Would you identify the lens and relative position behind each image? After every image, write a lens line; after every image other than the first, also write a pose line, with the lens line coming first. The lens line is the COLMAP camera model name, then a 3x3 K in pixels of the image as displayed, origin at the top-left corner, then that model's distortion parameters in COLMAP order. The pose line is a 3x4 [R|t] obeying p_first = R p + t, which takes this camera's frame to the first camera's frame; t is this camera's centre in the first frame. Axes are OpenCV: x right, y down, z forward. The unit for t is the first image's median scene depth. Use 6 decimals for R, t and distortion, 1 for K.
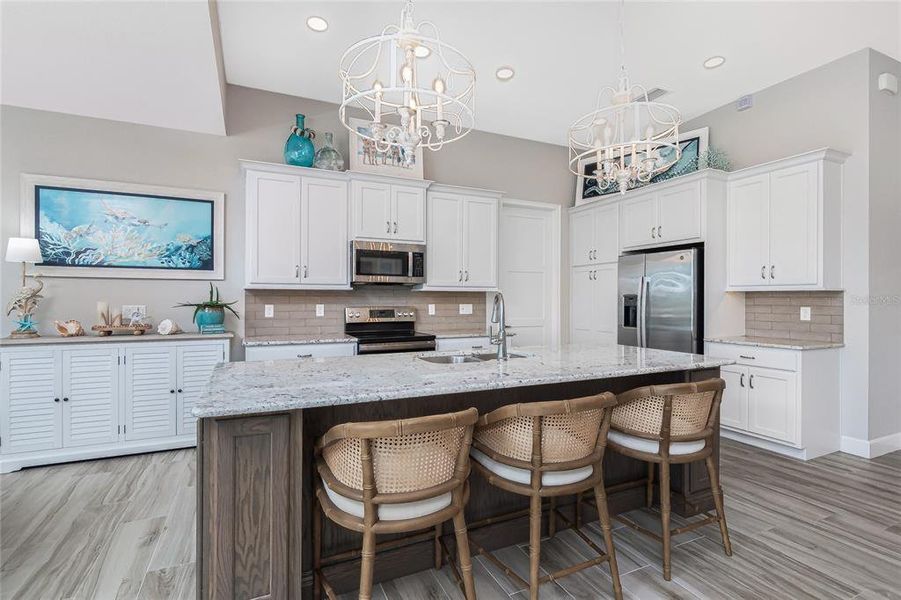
lens RADIAL K [[443.6, 0, 444.6], [0, 443.6, 299.5], [0, 0, 1]] dist [0.014299, 0.000657]
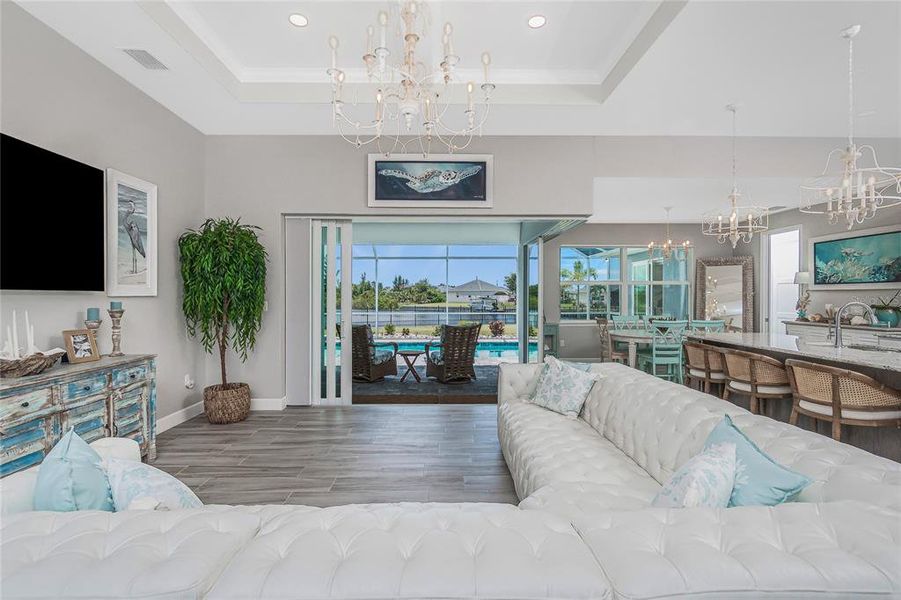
lens RADIAL K [[443.6, 0, 442.6], [0, 443.6, 299.5], [0, 0, 1]] dist [0.014299, 0.000657]
pose [[-0.406835, 0.006336, -0.913480, 1.285787], [0.001384, 0.999979, 0.006320, -0.023370], [0.913501, 0.001307, -0.406835, 0.286888]]
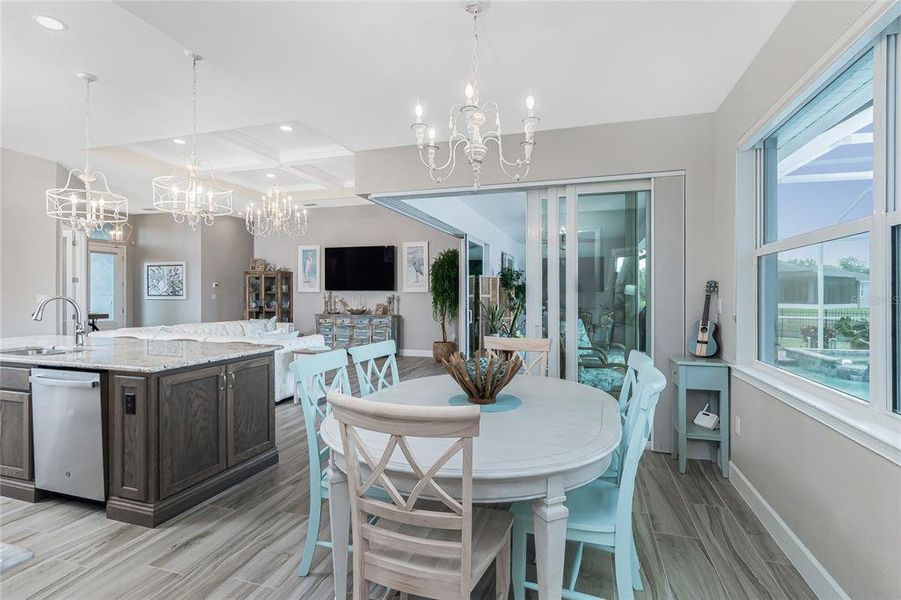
lens RADIAL K [[431.8, 0, 455.0], [0, 431.8, 294.2], [0, 0, 1]] dist [-0.000299, -0.000465]
pose [[-0.738915, -0.003202, 0.673791, -1.003444], [-0.003270, 0.999994, 0.001166, -0.018727], [-0.673790, -0.001342, -0.738921, 0.782730]]
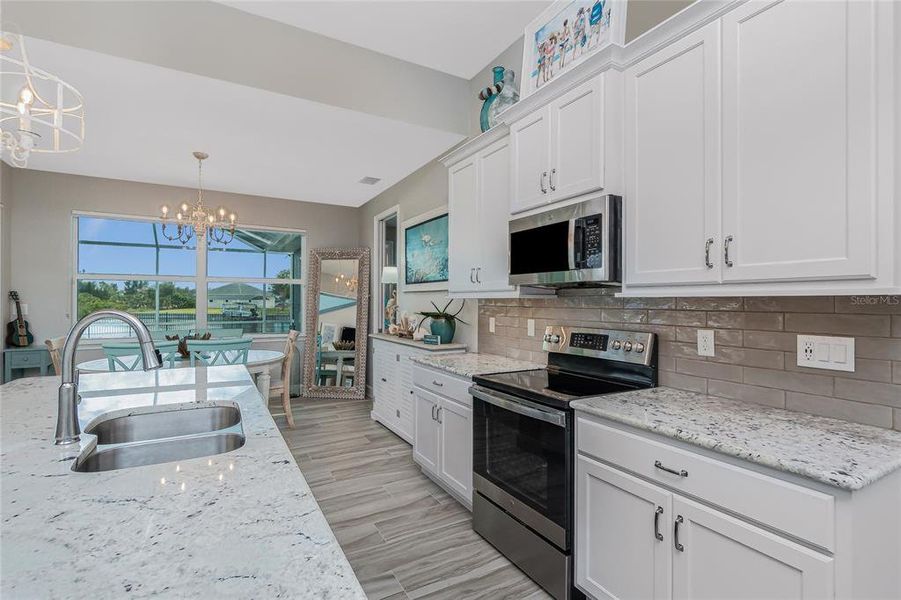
lens RADIAL K [[431.8, 0, 459.7], [0, 431.8, 300.4], [0, 0, 1]] dist [-0.000299, -0.000465]
pose [[0.085152, -0.004134, -0.996359, 0.422891], [-0.002352, 0.999988, -0.004350, -0.016880], [0.996365, 0.002714, 0.085141, 0.917693]]
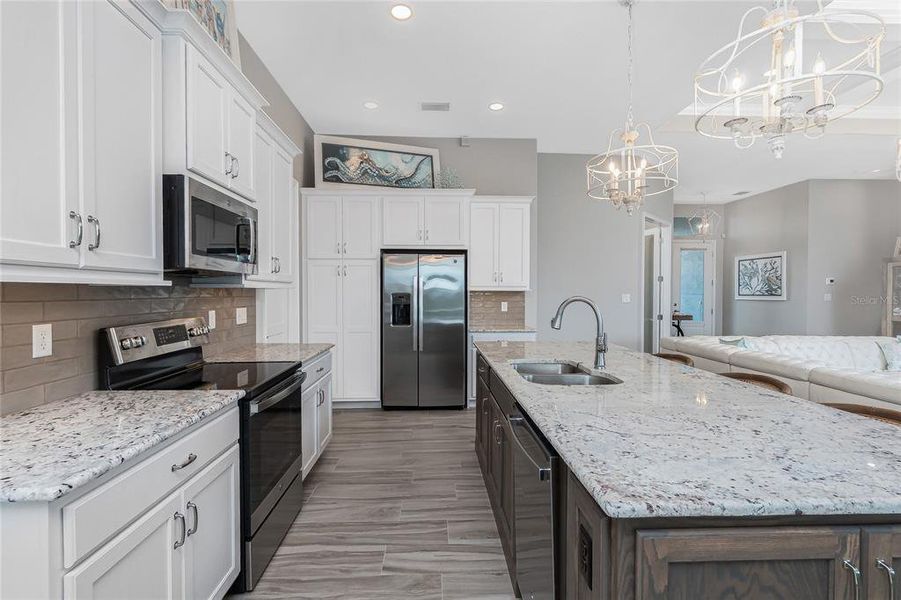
lens RADIAL K [[431.8, 0, 450.0], [0, 431.8, 298.0], [0, 0, 1]] dist [-0.000299, -0.000465]
pose [[0.388002, -0.013741, 0.921556, -0.522839], [-0.003153, 0.999863, 0.016236, -0.018398], [-0.921653, -0.009206, 0.387905, 0.618616]]
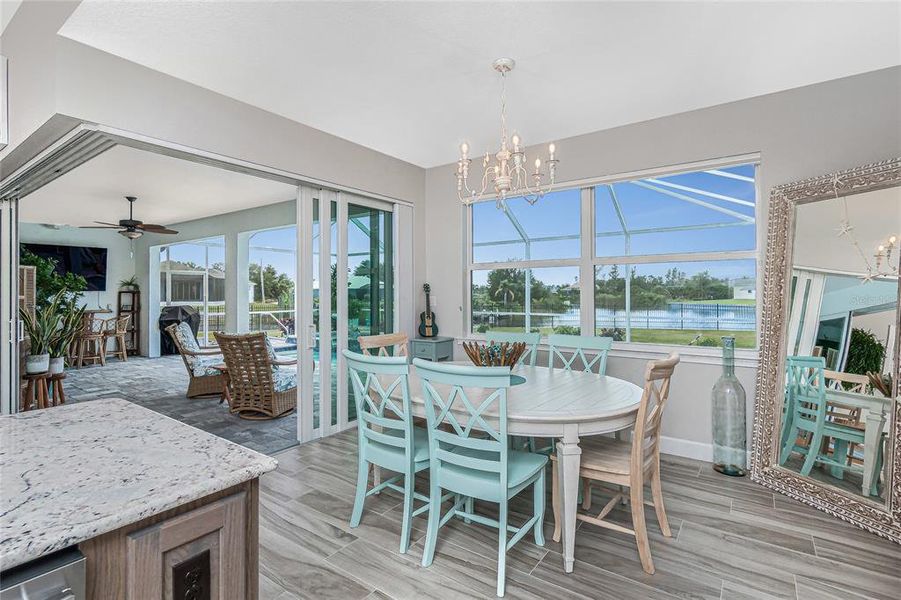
lens RADIAL K [[431.8, 0, 438.3], [0, 431.8, 289.6], [0, 0, 1]] dist [-0.000299, -0.000465]
pose [[-0.881218, -0.001149, -0.472709, -0.264448], [0.002966, 0.999964, -0.007960, -0.017716], [0.472702, -0.008417, -0.881182, 0.910582]]
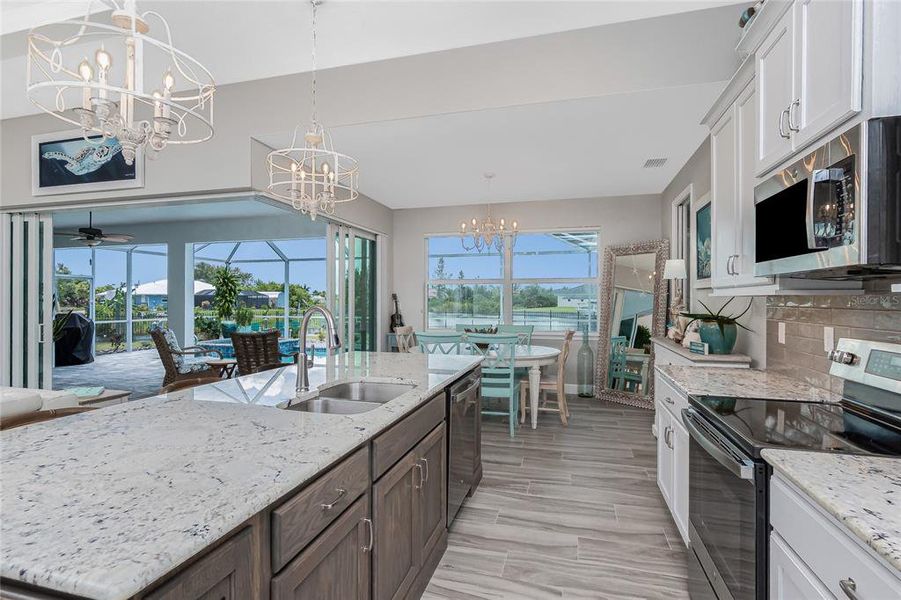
lens RADIAL K [[449.6, 0, 443.8], [0, 449.6, 300.8], [0, 0, 1]] dist [-0.008233, 0.000985]
pose [[-0.659765, -0.000476, -0.751472, 0.365005], [-0.001464, 0.999999, 0.000653, -0.017349], [0.751470, 0.001531, -0.659765, 1.112498]]
